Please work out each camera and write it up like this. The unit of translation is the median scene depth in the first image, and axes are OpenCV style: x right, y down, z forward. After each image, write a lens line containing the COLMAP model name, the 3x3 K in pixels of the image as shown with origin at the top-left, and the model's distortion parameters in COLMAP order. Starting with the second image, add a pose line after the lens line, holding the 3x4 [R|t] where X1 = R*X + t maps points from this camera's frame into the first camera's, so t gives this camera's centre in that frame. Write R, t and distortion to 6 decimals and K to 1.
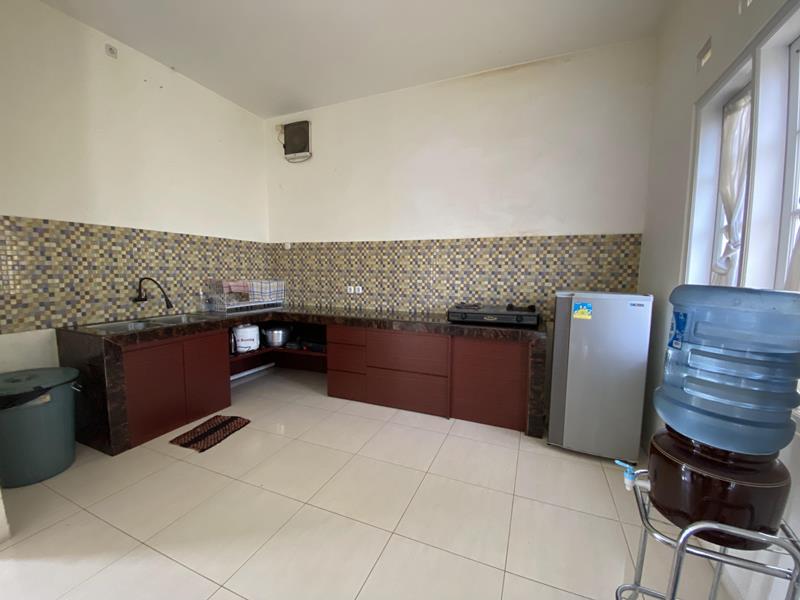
lens RADIAL K [[325.9, 0, 400.0], [0, 325.9, 300.0], [0, 0, 1]] dist [0.058509, -0.048211]
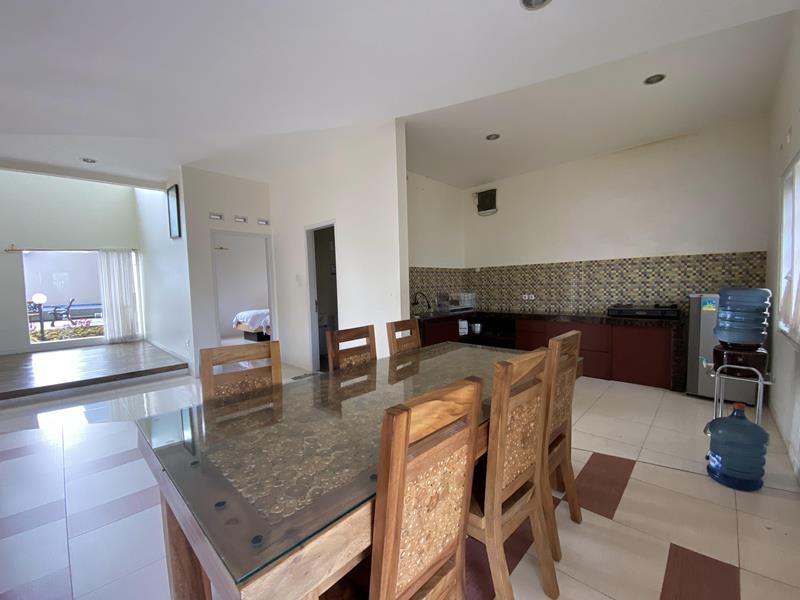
lens RADIAL K [[330.3, 0, 385.7], [0, 330.3, 304.8], [0, 0, 1]] dist [0.000302, -0.014822]
pose [[0.925871, -0.012837, -0.377623, -0.209073], [0.003835, 0.999690, -0.024581, 0.044234], [0.377821, 0.021311, 0.925633, -0.734763]]
